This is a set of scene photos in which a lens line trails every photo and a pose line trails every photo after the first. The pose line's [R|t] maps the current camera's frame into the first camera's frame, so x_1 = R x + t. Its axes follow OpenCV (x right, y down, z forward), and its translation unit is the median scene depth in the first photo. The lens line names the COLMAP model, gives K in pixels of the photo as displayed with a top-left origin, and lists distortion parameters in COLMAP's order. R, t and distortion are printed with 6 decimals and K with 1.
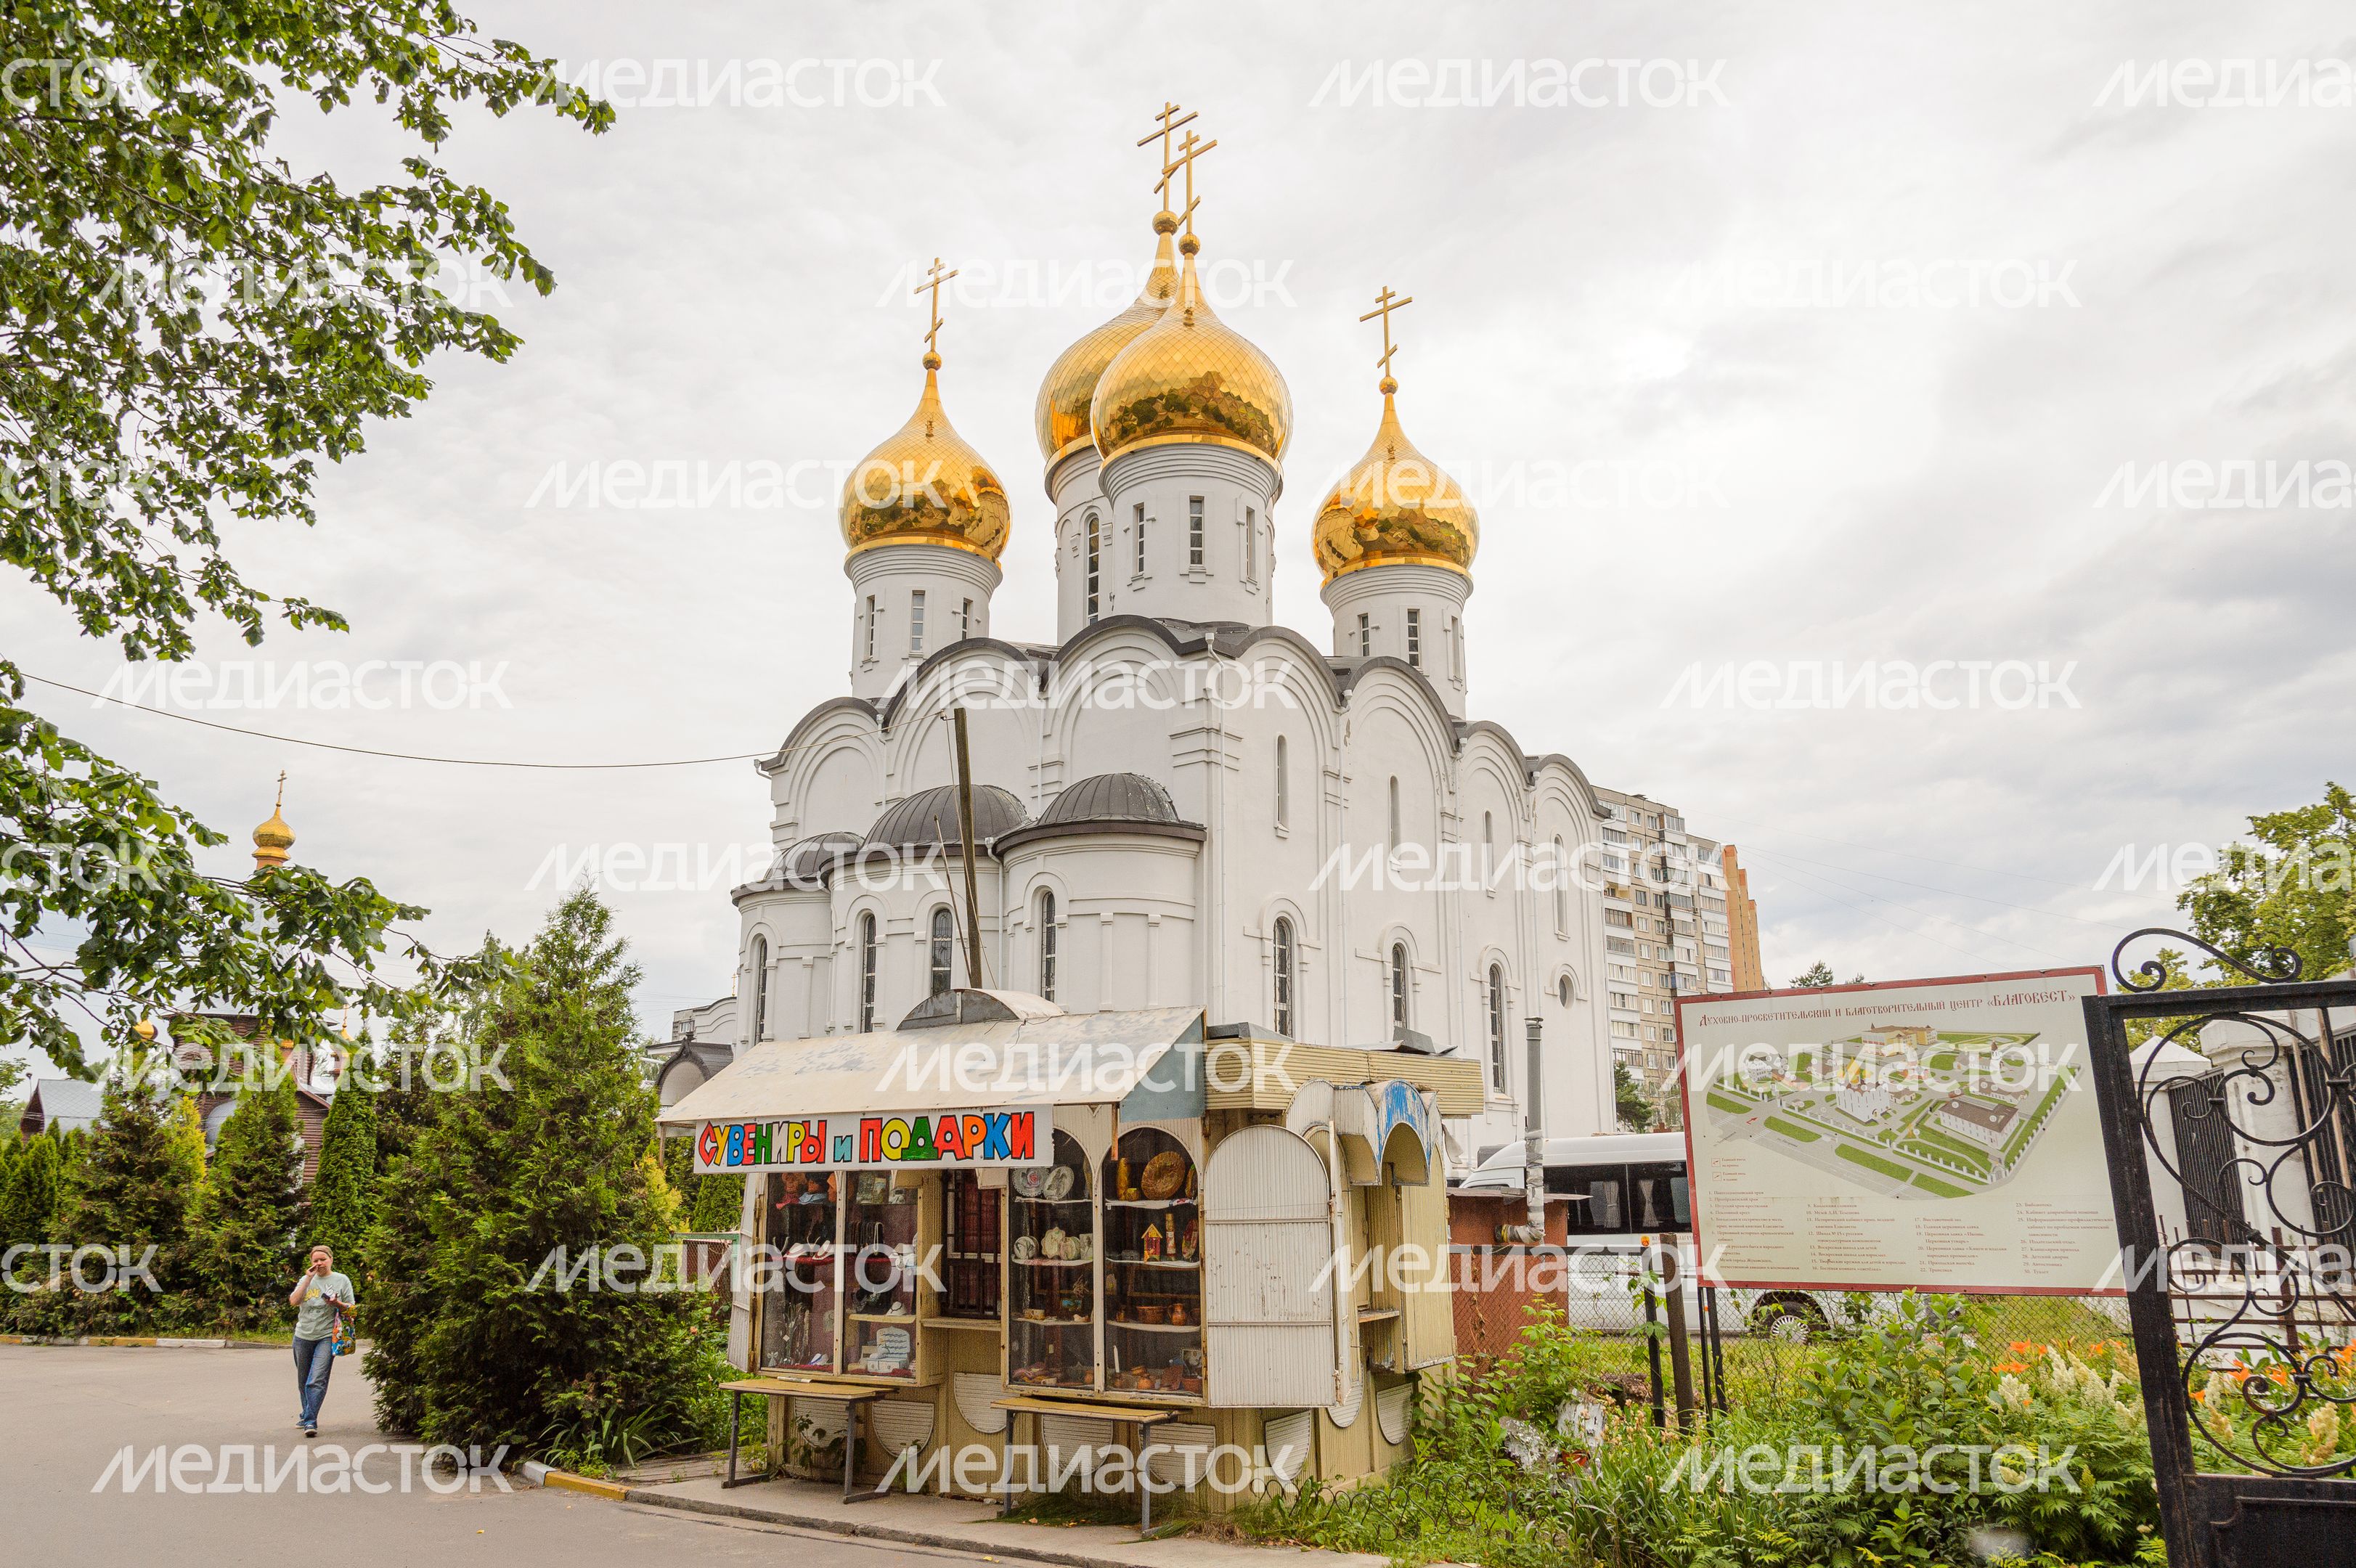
lens RADIAL K [[1584.9, 0, 1185.0], [0, 1584.9, 797.9], [0, 0, 1]] dist [0.005118, -0.006341]
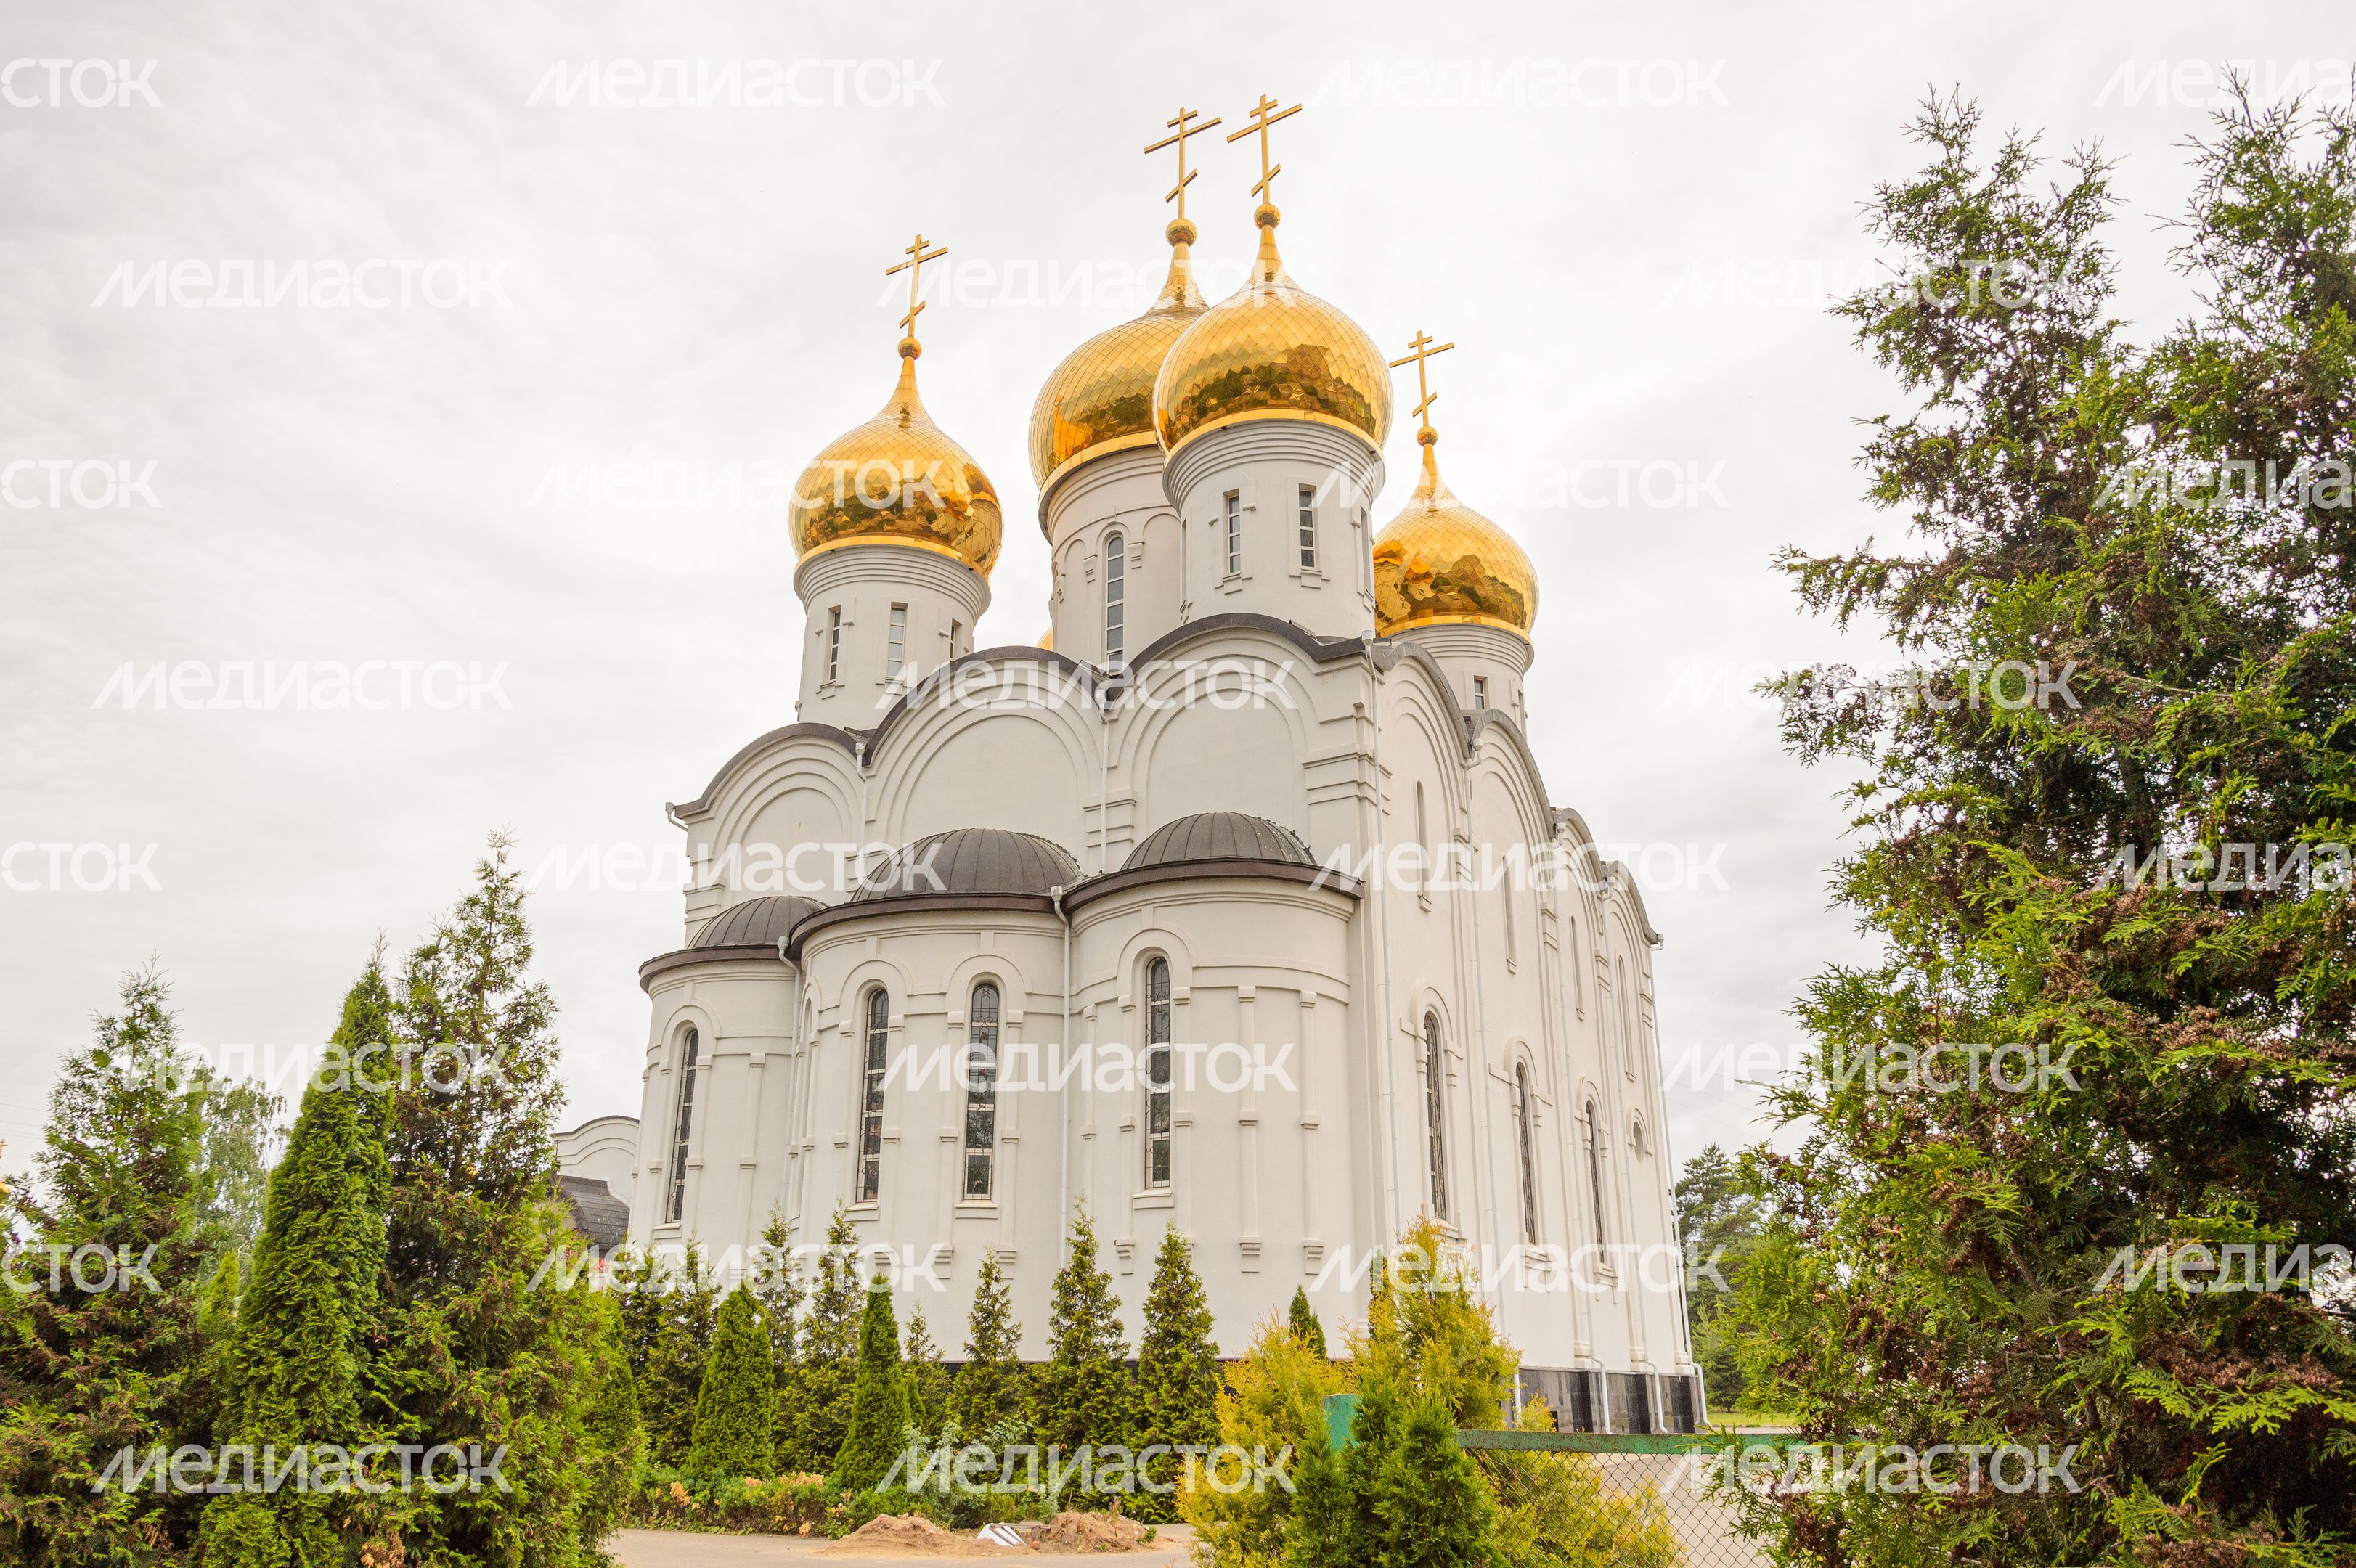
lens RADIAL K [[1584.9, 0, 1177.0], [0, 1584.9, 789.2], [0, 0, 1]] dist [0.005118, -0.006341]
pose [[0.985892, 0.060158, 0.156201, -0.182931], [-0.039989, 0.990813, -0.129193, 0.071778], [-0.162538, 0.121124, 0.979240, 0.257025]]
